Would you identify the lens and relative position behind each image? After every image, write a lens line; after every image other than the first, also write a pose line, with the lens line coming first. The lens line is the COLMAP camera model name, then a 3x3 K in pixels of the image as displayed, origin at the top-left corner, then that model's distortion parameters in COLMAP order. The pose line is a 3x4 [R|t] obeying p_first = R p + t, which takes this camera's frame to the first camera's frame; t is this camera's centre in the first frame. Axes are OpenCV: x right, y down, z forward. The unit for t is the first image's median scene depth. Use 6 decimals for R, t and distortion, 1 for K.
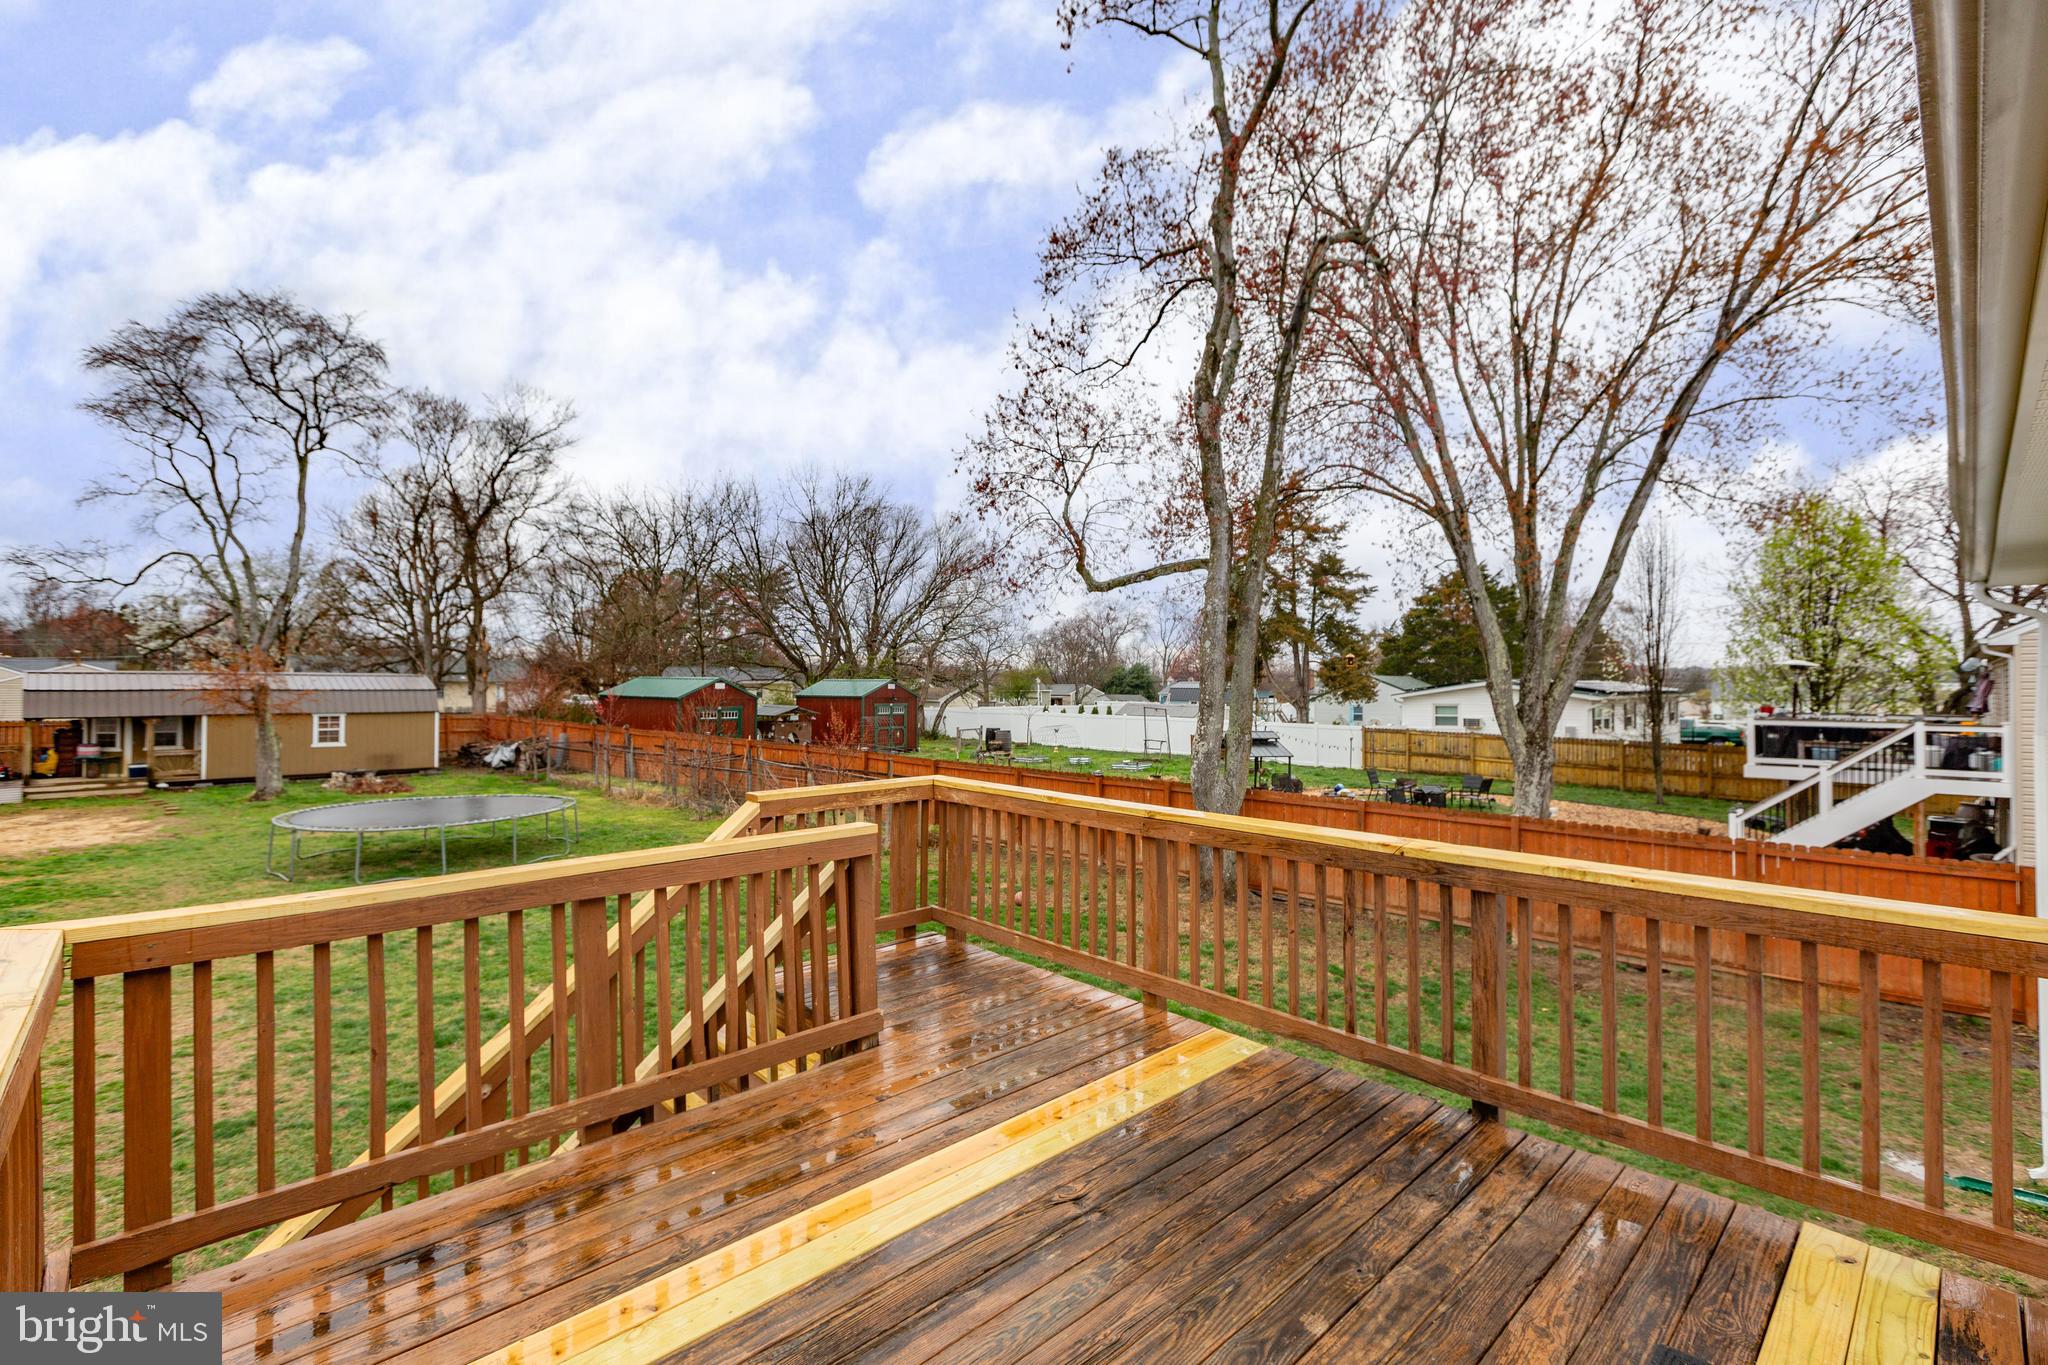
lens RADIAL K [[928.6, 0, 1026.0], [0, 928.6, 679.9], [0, 0, 1]] dist [0.001747, -0.000540]
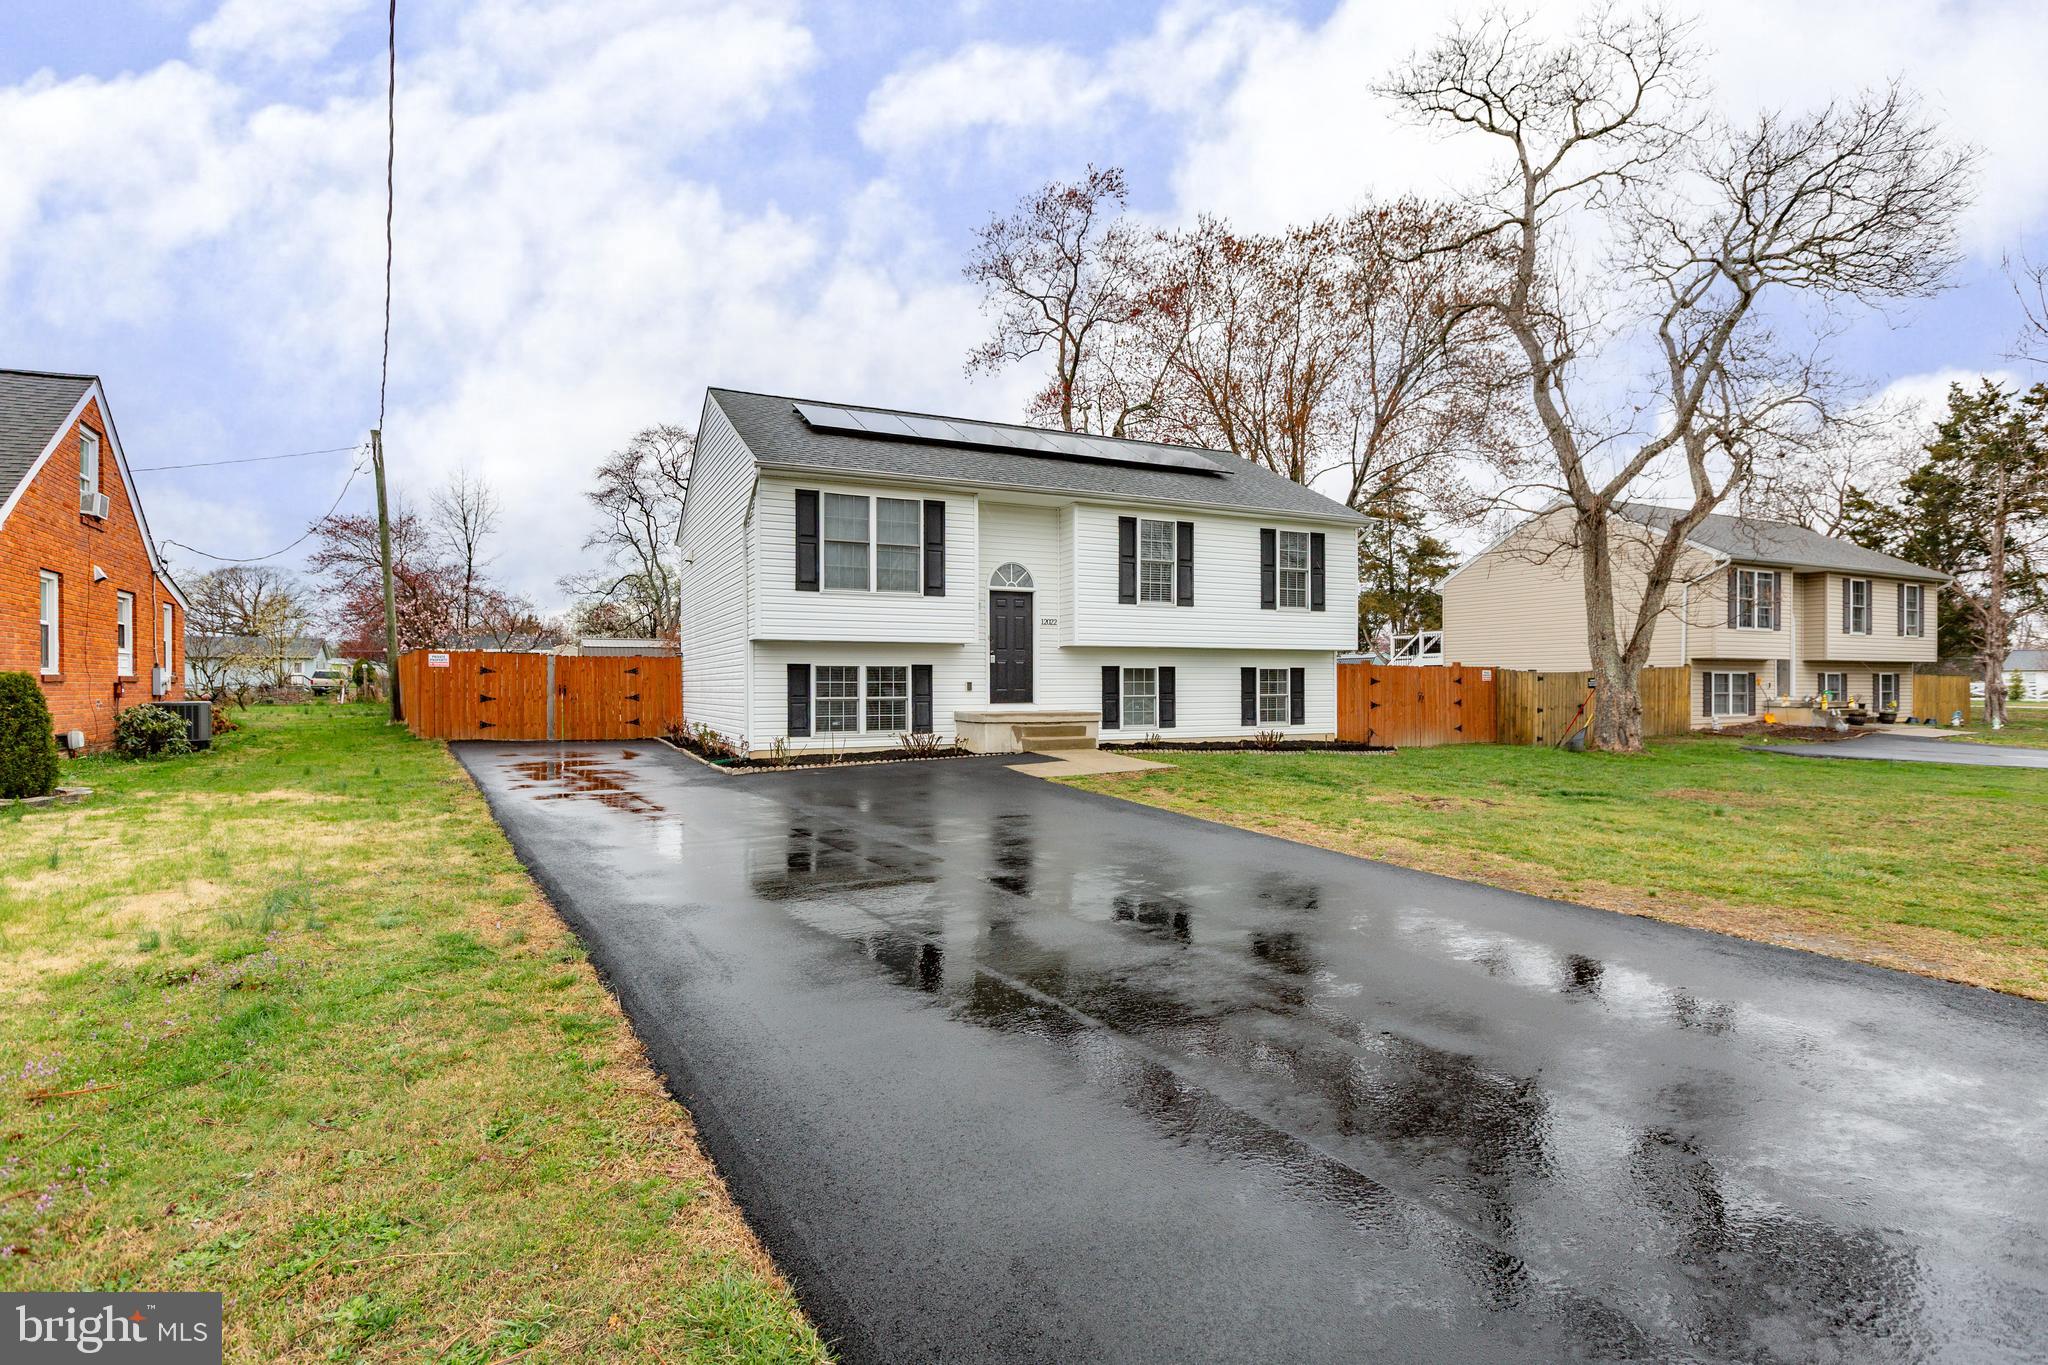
lens RADIAL K [[1010.6, 0, 1024.1], [0, 1010.6, 683.1], [0, 0, 1]] dist [-0.018499, -0.000302]
pose [[0.955455, -0.005072, -0.295092, 0.364304], [0.007231, 0.999954, 0.006223, 0.061762], [0.295047, -0.008080, 0.955448, -0.606703]]
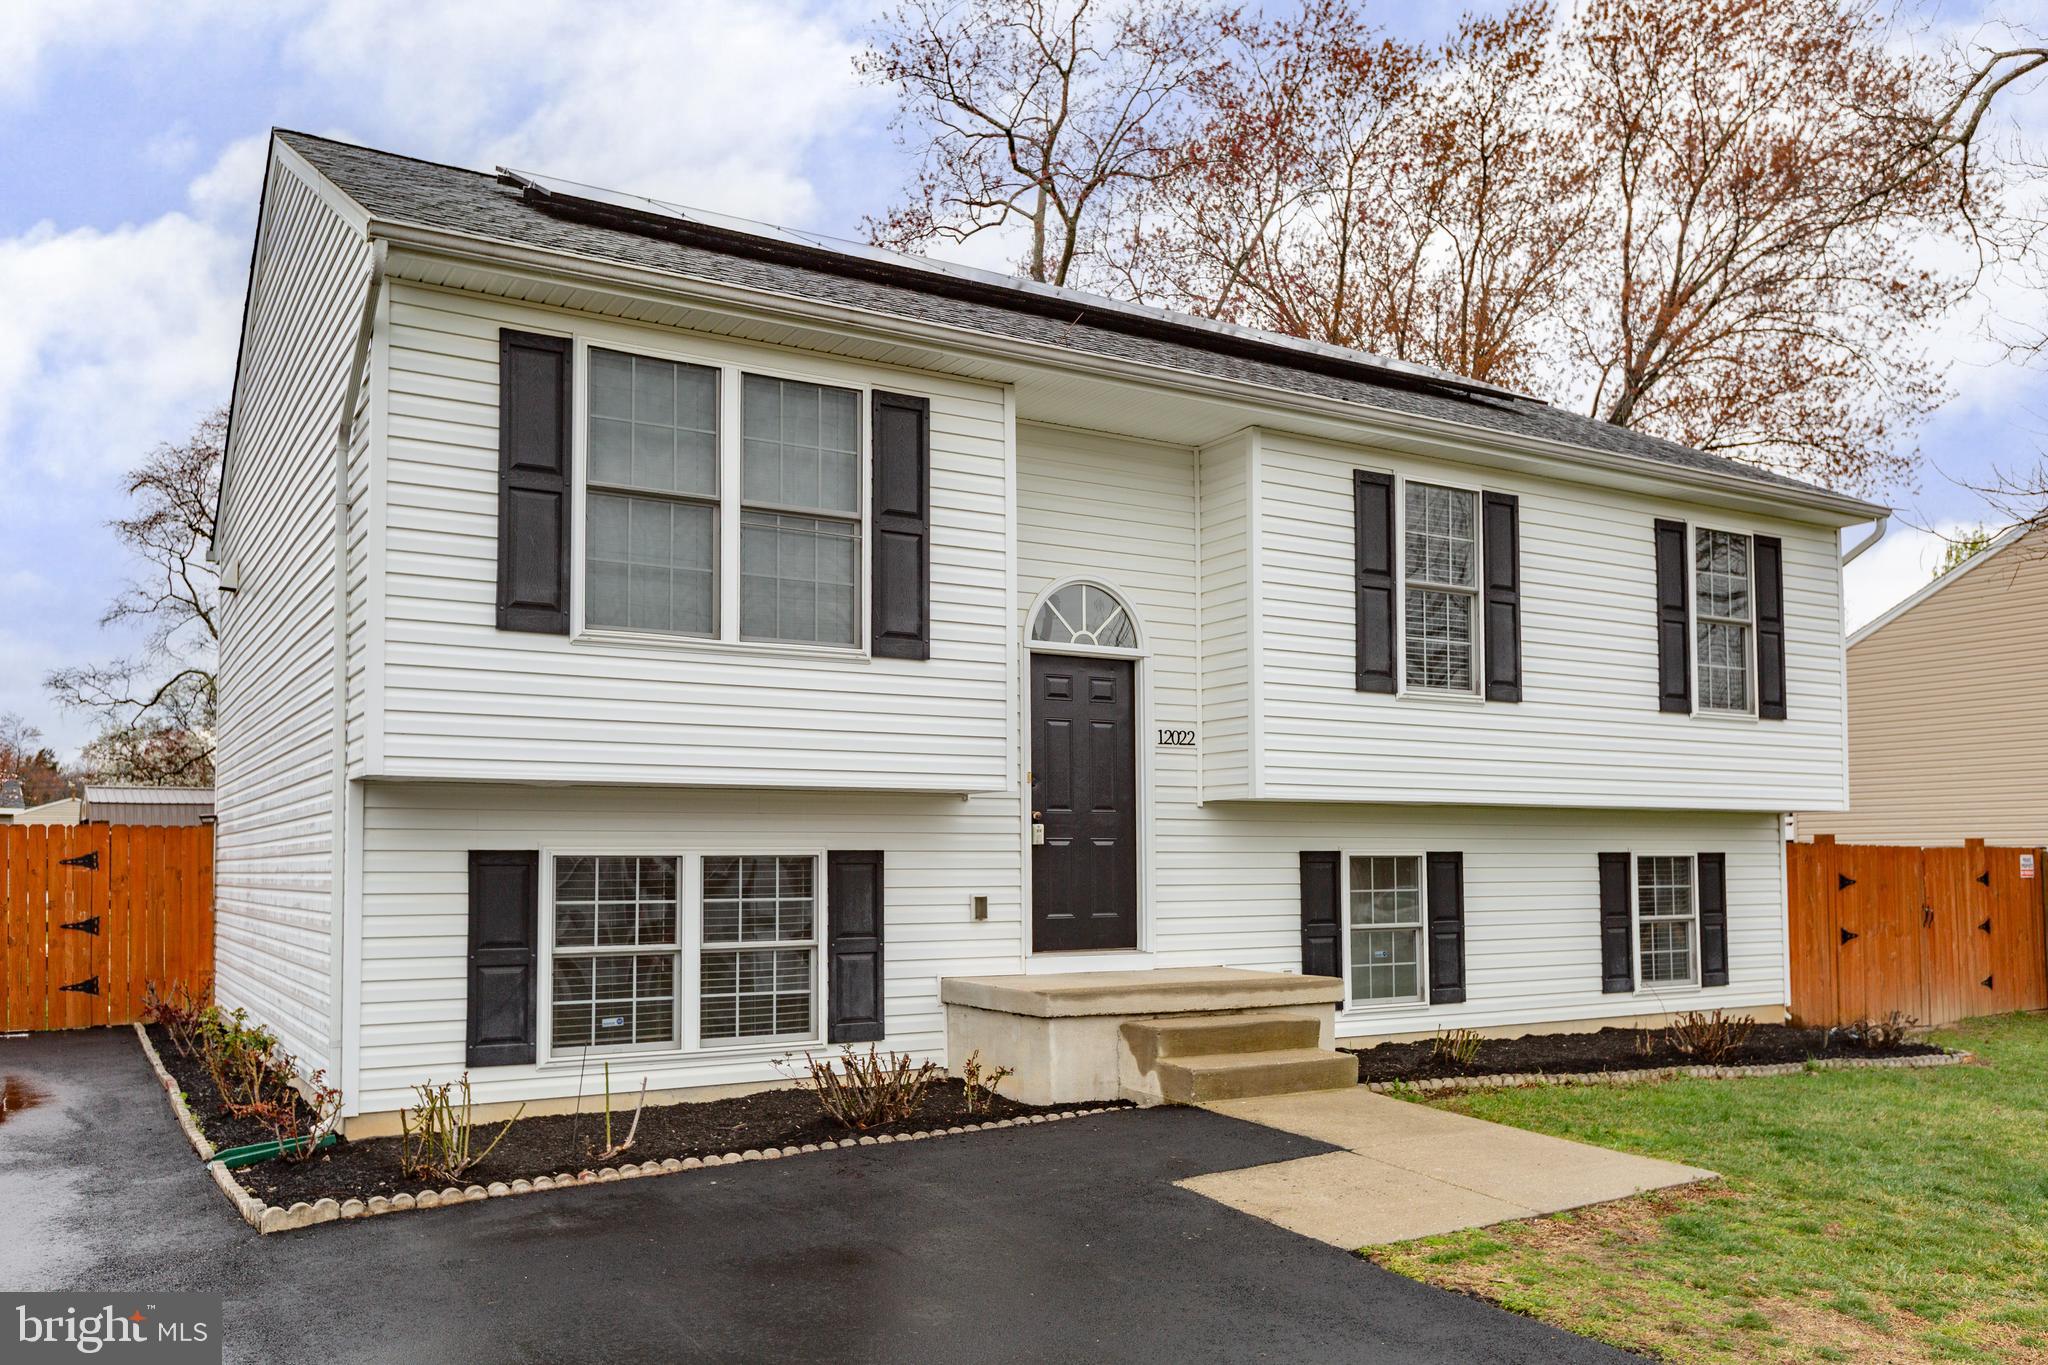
lens RADIAL K [[1636.6, 0, 1069.8], [0, 1636.6, 785.8], [0, 0, 1]] dist [0.007782, 0.008850]
pose [[0.981766, -0.016357, -0.189390, 0.297142], [0.008881, 0.999150, -0.040255, 0.057932], [0.189888, 0.037839, 0.981076, -0.487414]]
